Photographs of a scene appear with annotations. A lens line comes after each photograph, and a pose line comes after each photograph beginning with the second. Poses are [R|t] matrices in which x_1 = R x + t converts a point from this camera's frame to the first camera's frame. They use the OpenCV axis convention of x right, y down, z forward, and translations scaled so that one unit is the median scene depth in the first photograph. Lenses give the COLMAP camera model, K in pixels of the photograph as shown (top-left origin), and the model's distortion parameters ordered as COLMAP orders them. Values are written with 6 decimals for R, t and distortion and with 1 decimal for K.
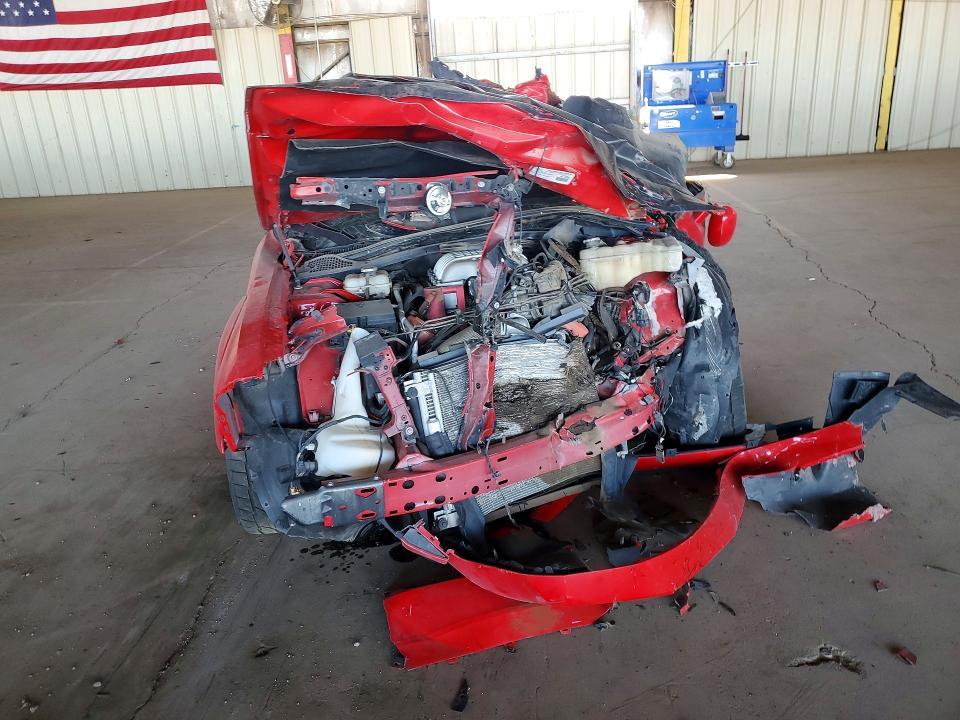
lens RADIAL K [[701.1, 0, 480.0], [0, 701.1, 360.0], [0, 0, 1]] dist [0.001971, -0.000163]
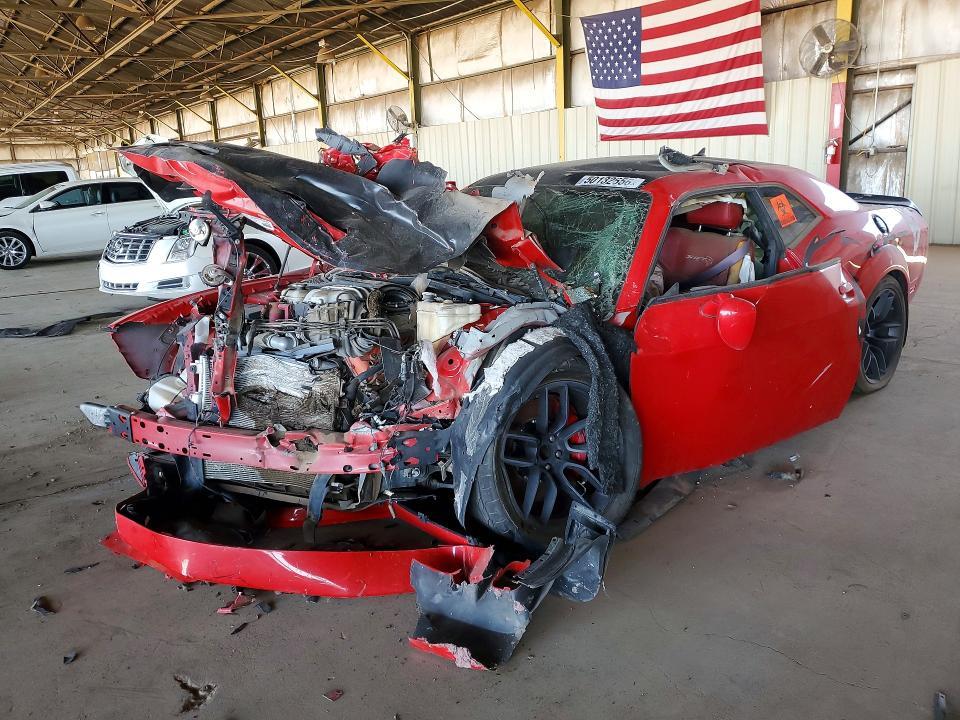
lens RADIAL K [[701.1, 0, 480.0], [0, 701.1, 360.0], [0, 0, 1]] dist [0.001971, -0.000163]
pose [[0.665409, 0.226131, -0.711404, 0.158591], [-0.268618, 0.961707, 0.054444, -0.024982], [0.696473, 0.154868, 0.700671, 0.054531]]
